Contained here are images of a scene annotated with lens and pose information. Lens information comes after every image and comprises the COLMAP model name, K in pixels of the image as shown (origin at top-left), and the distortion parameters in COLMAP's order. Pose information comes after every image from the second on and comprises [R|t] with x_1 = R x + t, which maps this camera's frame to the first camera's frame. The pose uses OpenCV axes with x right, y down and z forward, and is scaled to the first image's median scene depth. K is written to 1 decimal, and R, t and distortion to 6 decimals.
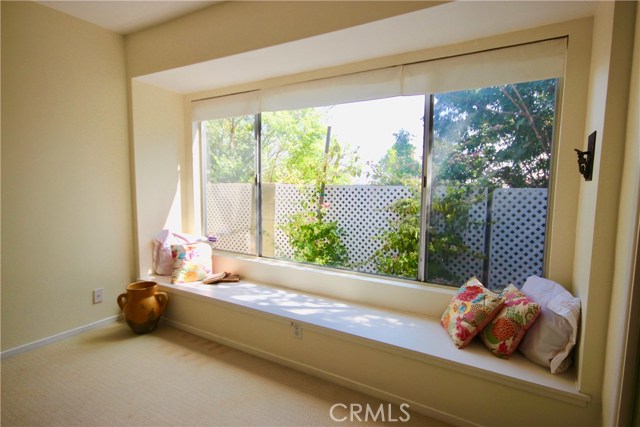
lens RADIAL K [[342.8, 0, 321.5], [0, 342.8, 213.7], [0, 0, 1]] dist [0.008189, 0.002336]
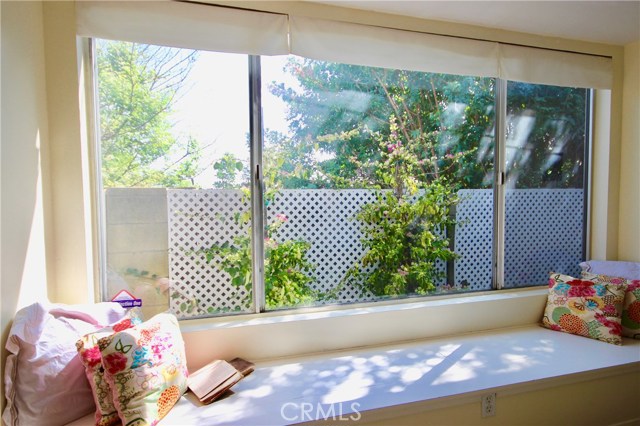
lens RADIAL K [[342.8, 0, 321.8], [0, 342.8, 212.0], [0, 0, 1]] dist [0.008189, 0.002336]
pose [[0.696235, -0.045498, 0.716371, -0.576892], [0.080497, 0.996643, -0.014936, -0.025603], [-0.713286, 0.068065, 0.697560, 0.602394]]
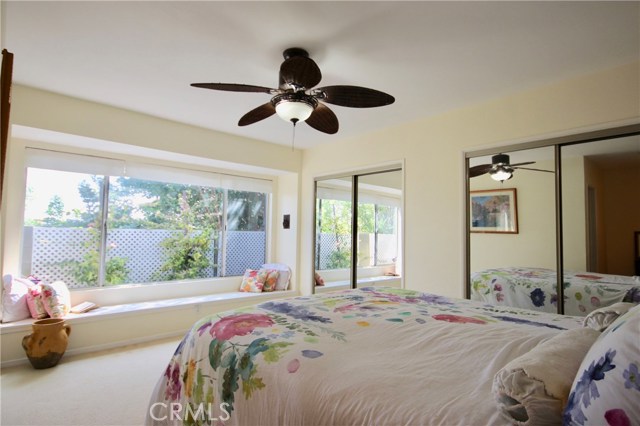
lens RADIAL K [[342.8, 0, 320.7], [0, 342.8, 214.5], [0, 0, 1]] dist [0.008189, 0.002336]
pose [[0.296121, 0.044037, 0.954135, -1.307727], [0.068793, 0.995359, -0.067290, 0.004052], [-0.952670, 0.085564, 0.291718, -0.157513]]
